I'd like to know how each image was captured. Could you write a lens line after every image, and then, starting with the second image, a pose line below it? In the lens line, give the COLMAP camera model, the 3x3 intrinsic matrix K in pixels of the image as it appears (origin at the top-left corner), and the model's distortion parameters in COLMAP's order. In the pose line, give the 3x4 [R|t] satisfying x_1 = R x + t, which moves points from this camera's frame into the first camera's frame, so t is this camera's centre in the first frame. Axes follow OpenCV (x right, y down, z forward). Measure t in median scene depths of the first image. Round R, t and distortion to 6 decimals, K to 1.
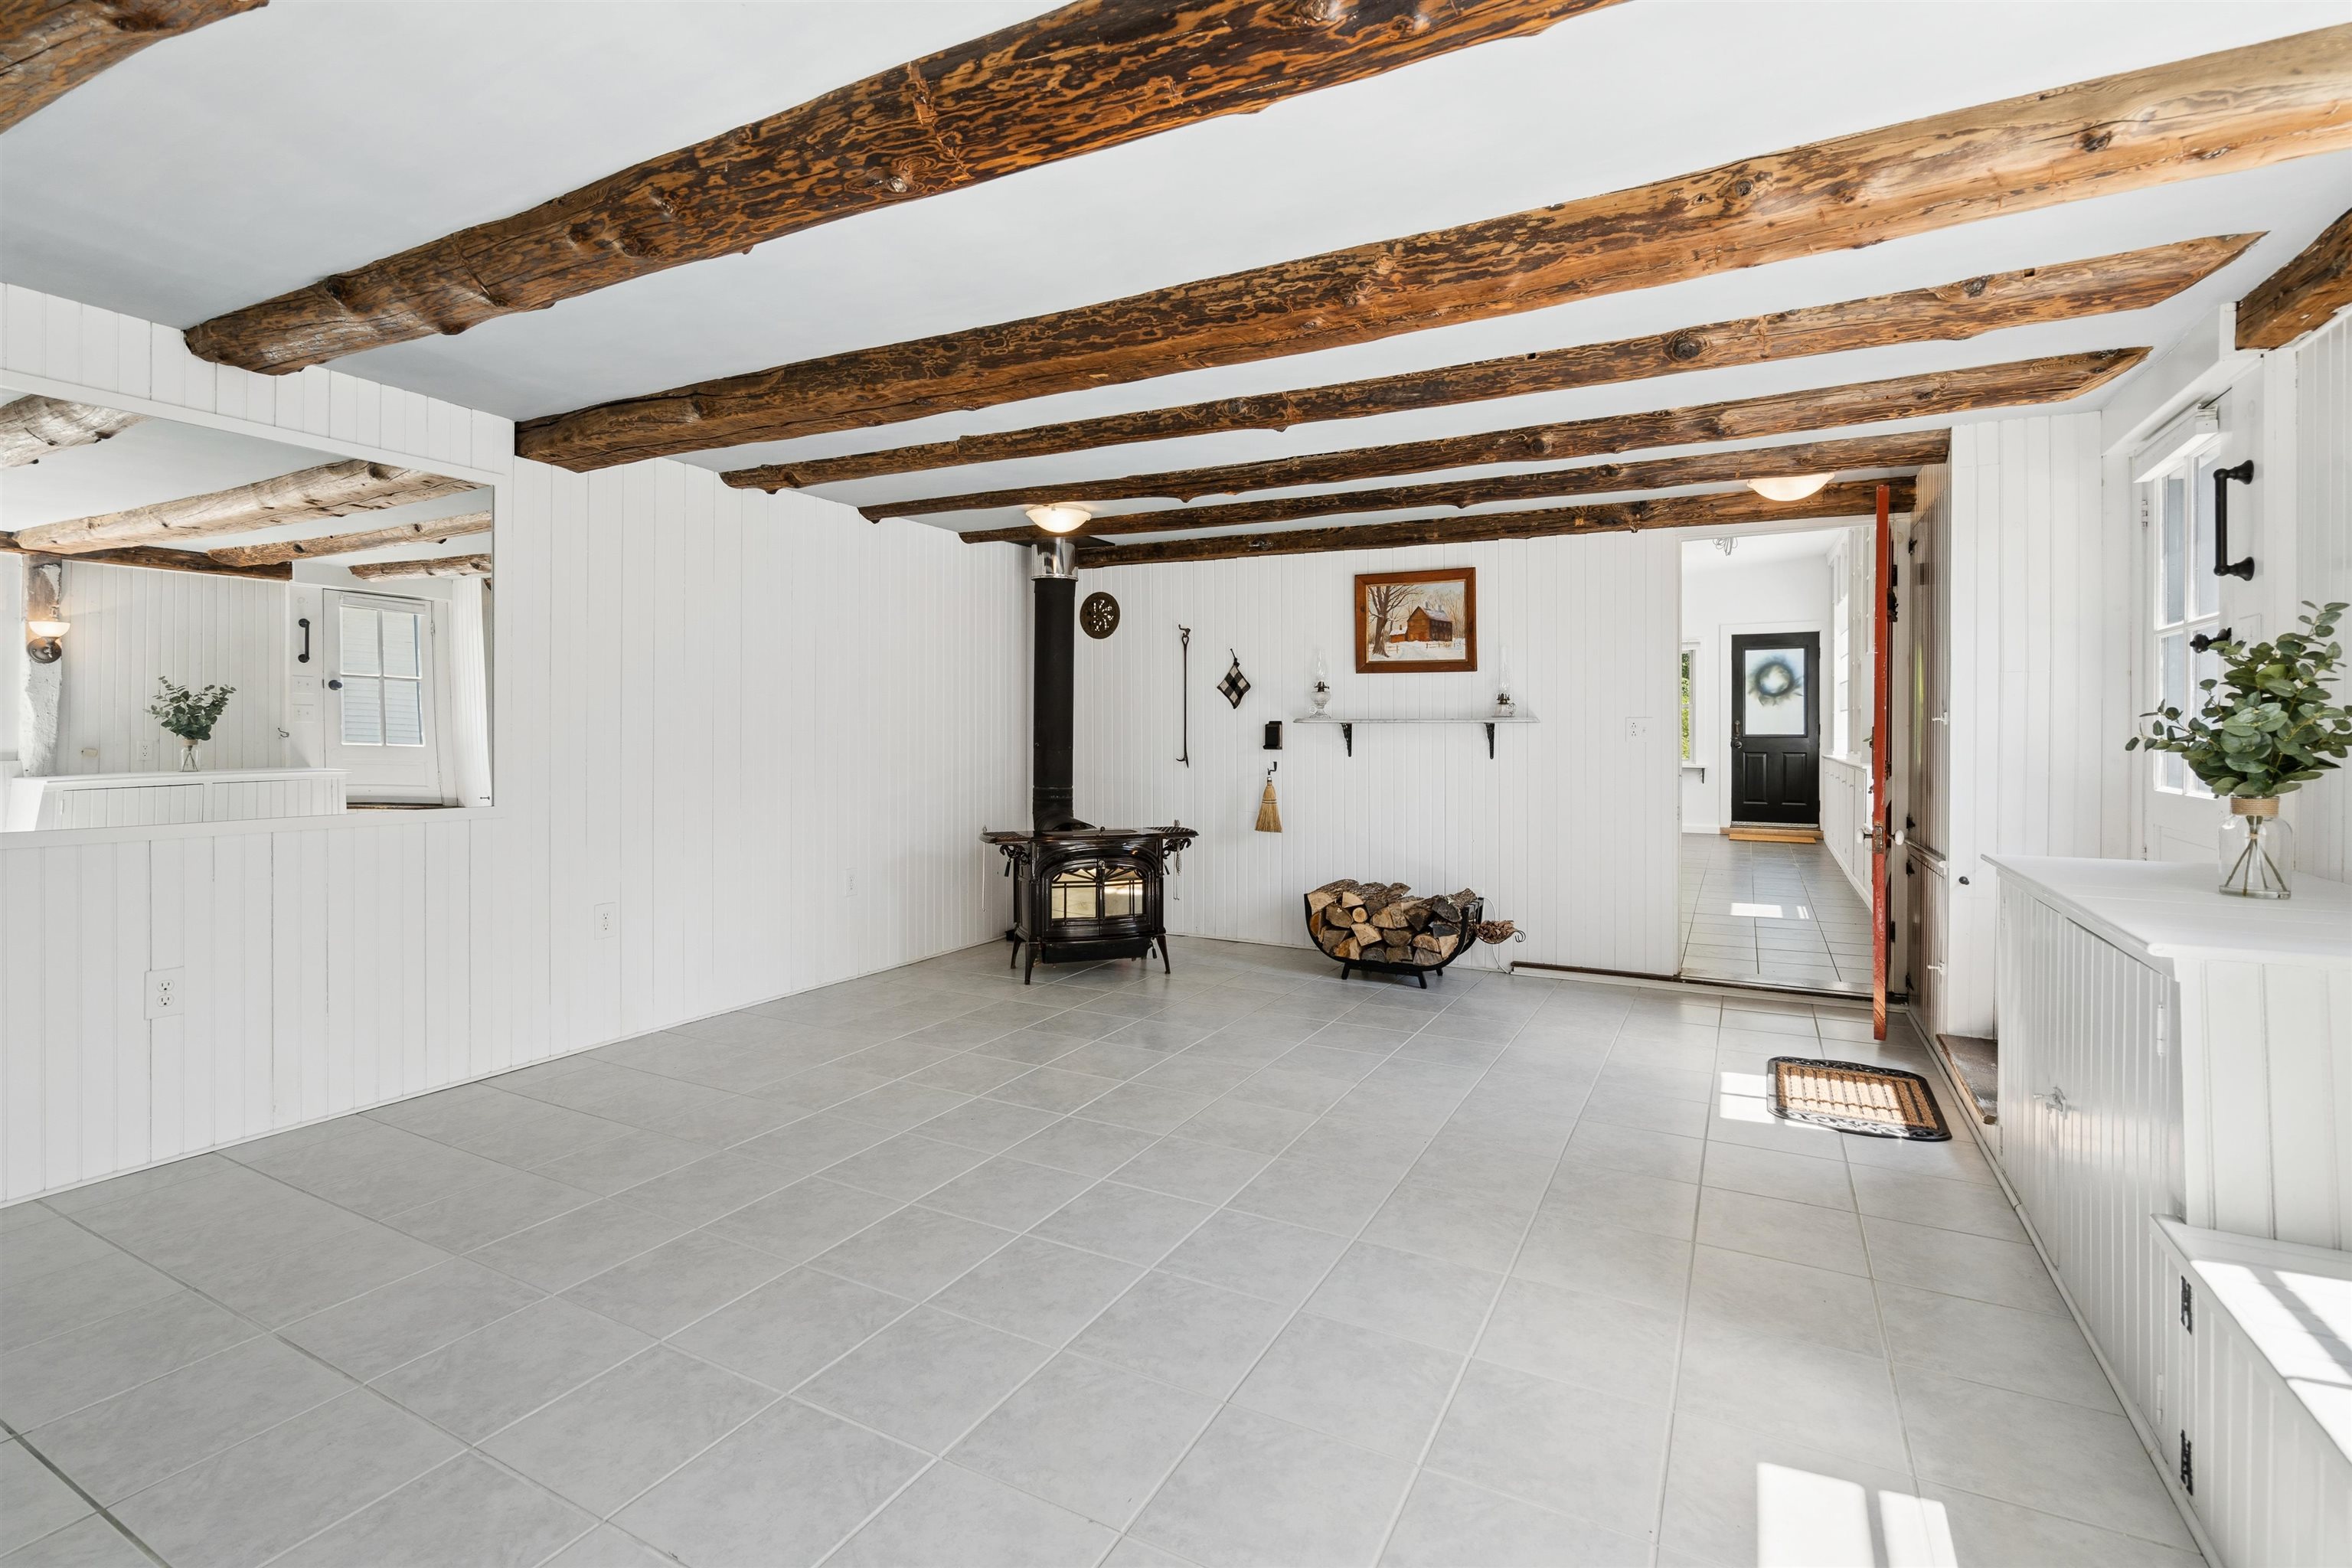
lens RADIAL K [[1078.4, 0, 1201.2], [0, 1078.4, 732.9], [0, 0, 1]] dist [-0.003381, -0.000224]
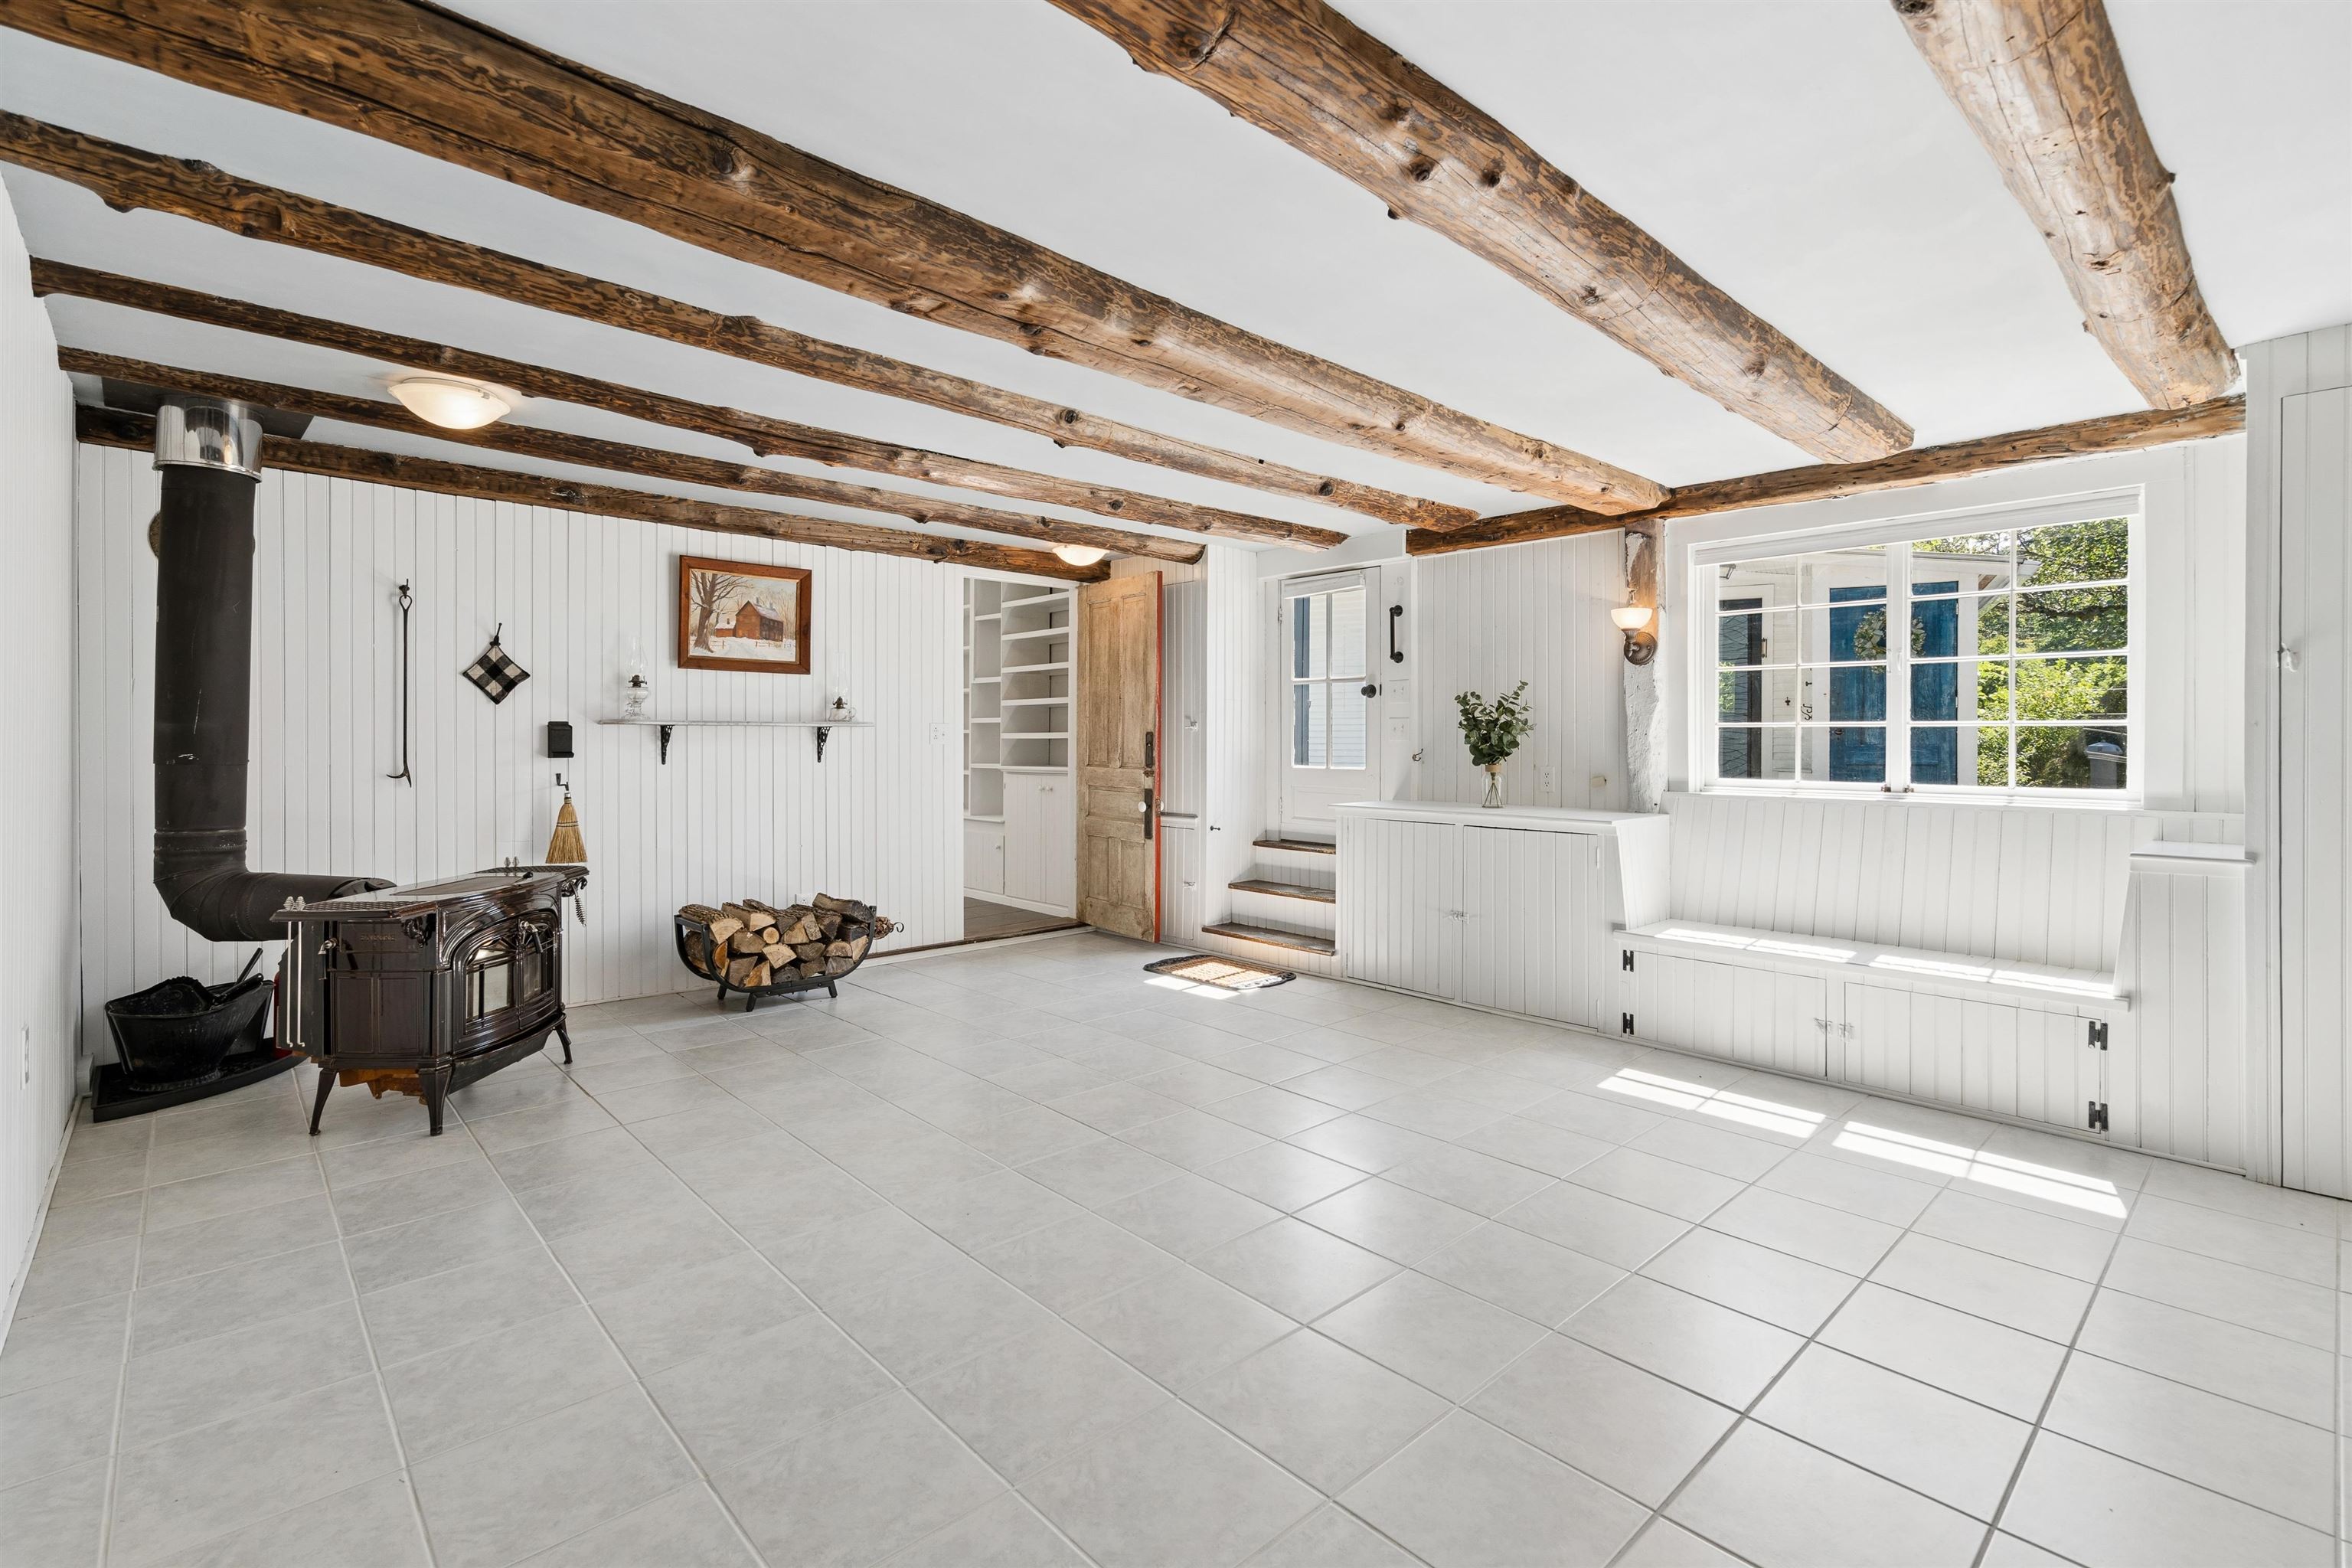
lens RADIAL K [[1065.7, 0, 1160.0], [0, 1065.7, 749.7], [0, 0, 1]] dist [-0.009887, 0.004038]
pose [[0.340637, -0.012565, 0.940111, -0.568565], [-0.000499, 0.999908, 0.013545, -0.001536], [-0.940195, -0.005083, 0.340599, 0.369796]]
